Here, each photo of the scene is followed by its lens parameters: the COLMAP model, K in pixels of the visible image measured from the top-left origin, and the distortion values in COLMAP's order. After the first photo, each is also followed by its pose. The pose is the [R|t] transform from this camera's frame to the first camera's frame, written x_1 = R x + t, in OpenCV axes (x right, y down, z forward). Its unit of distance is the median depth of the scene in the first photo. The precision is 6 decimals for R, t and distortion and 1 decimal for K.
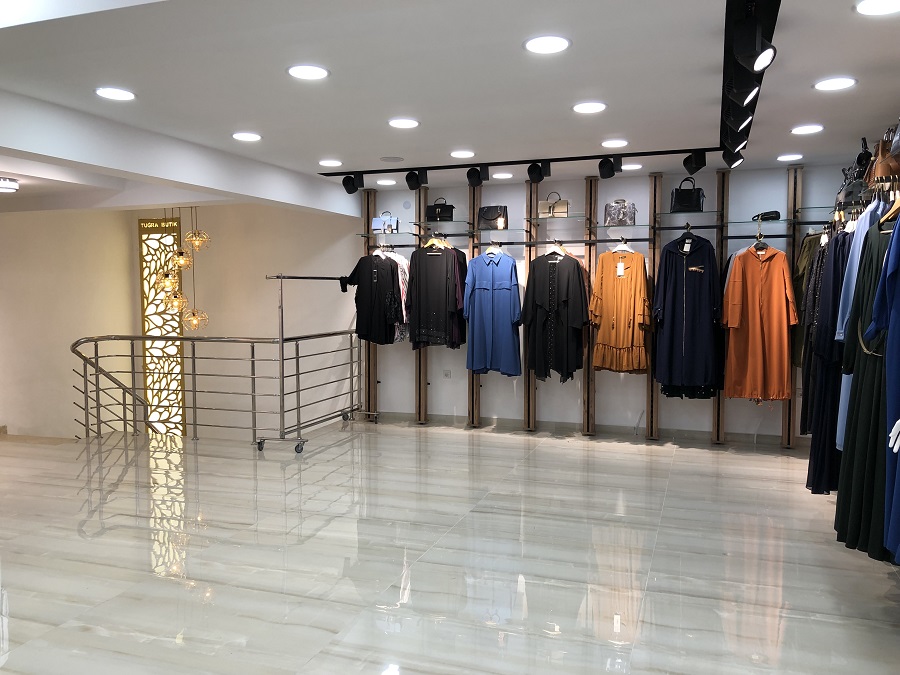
lens RADIAL K [[732.3, 0, 450.5], [0, 732.3, 338.9], [0, 0, 1]] dist [0.048912, -0.045312]
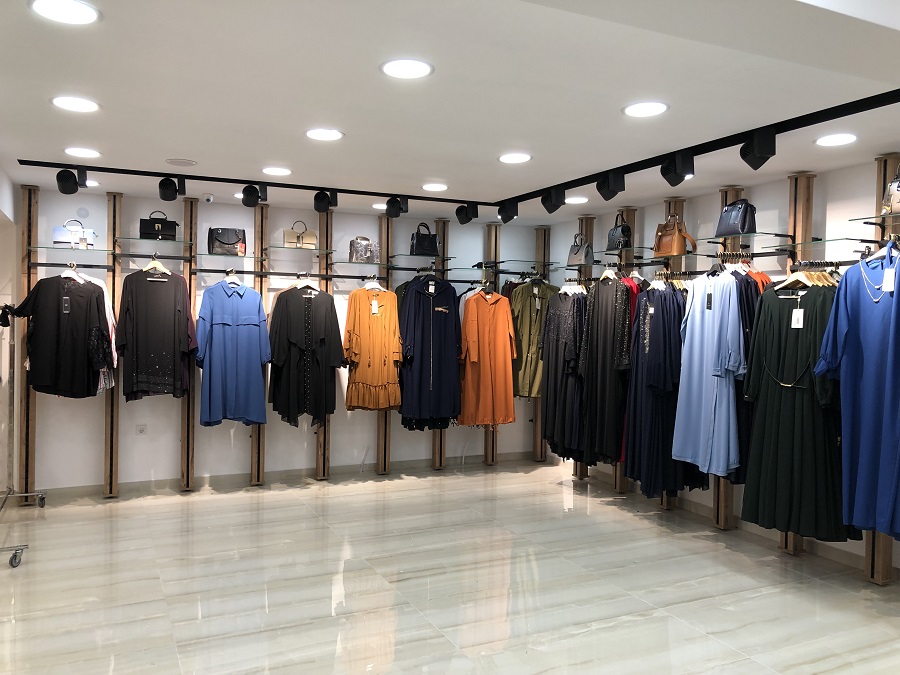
lens RADIAL K [[732.3, 0, 449.8], [0, 732.3, 333.4], [0, 0, 1]] dist [0.048912, -0.045312]
pose [[0.706996, 0.000007, 0.707217, -0.371590], [0.031797, 0.998988, -0.031797, -0.022560], [-0.706502, 0.044968, 0.706281, 0.212217]]
